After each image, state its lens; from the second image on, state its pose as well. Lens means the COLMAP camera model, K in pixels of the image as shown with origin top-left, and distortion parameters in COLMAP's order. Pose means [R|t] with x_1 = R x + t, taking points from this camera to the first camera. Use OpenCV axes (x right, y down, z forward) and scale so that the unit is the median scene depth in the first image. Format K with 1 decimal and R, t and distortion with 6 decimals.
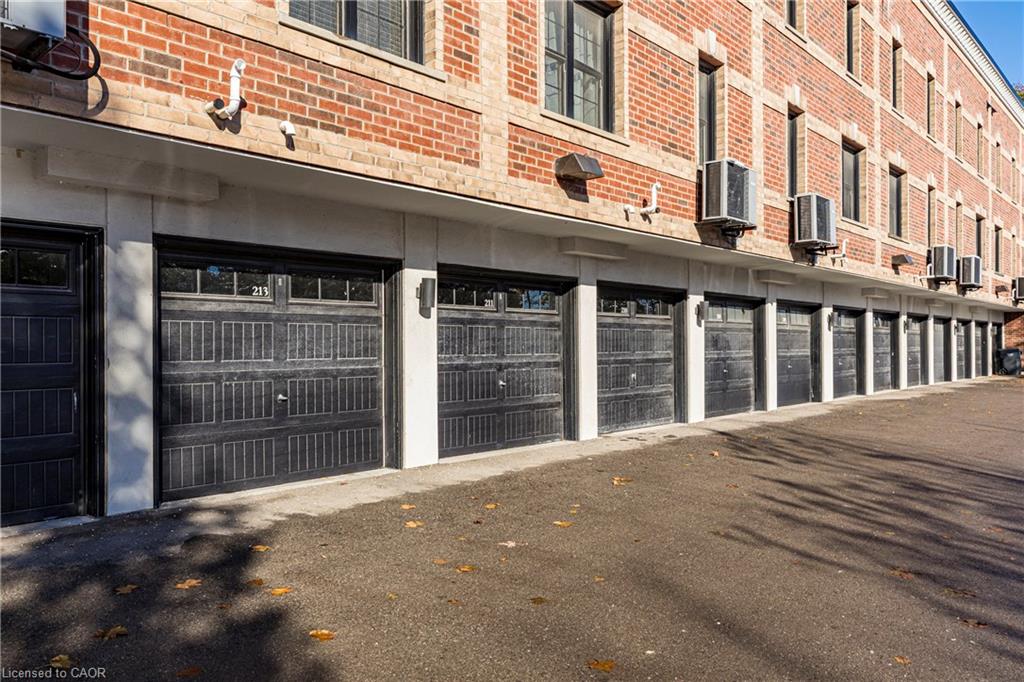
lens RADIAL K [[772.2, 0, 512.0], [0, 772.2, 341.0], [0, 0, 1]] dist [0.003048, 0.001252]
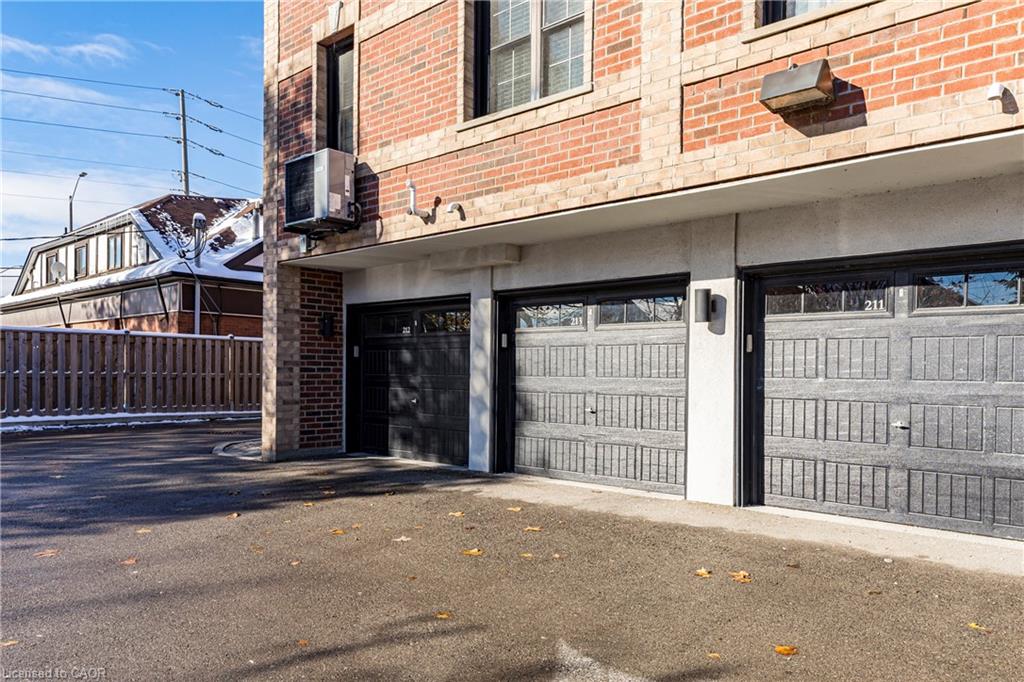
lens RADIAL K [[695.9, 0, 508.4], [0, 695.9, 375.5], [0, 0, 1]] dist [0.007705, 0.003392]
pose [[0.008600, 0.009995, -0.999913, 0.824466], [-0.001873, 0.999948, 0.009980, 0.011232], [0.999961, 0.001787, 0.008618, 0.933885]]
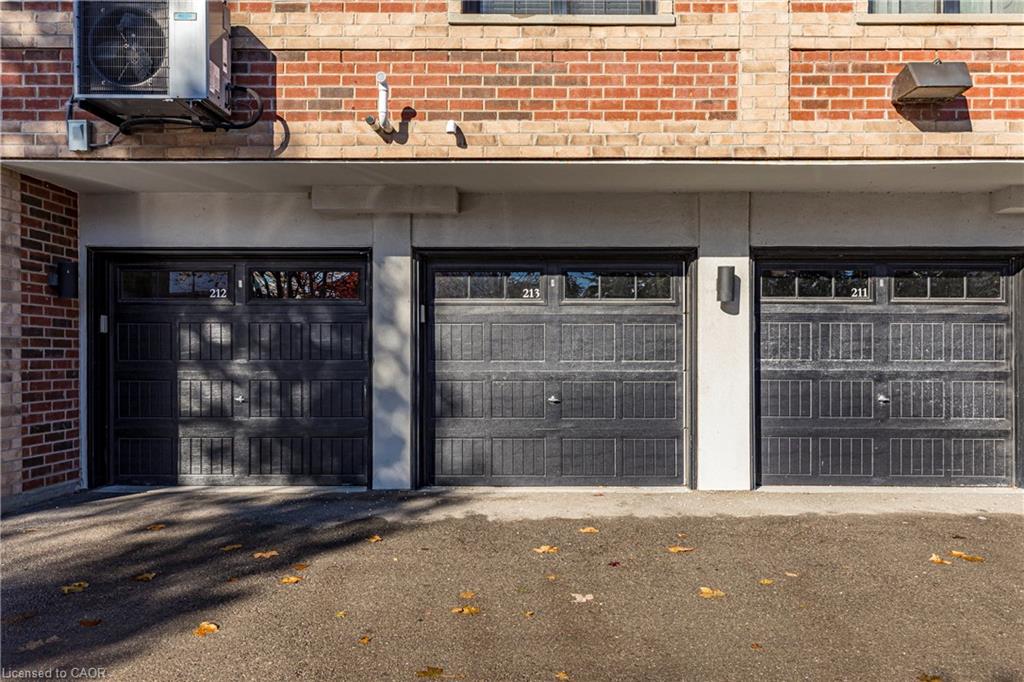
lens RADIAL K [[722.5, 0, 516.5], [0, 722.5, 355.5], [0, 0, 1]] dist [0.002887, 0.001170]
pose [[0.658414, 0.003632, -0.752647, 0.402528], [0.000781, 0.999985, 0.005509, 0.012701], [0.752656, -0.004215, 0.658401, 0.383103]]
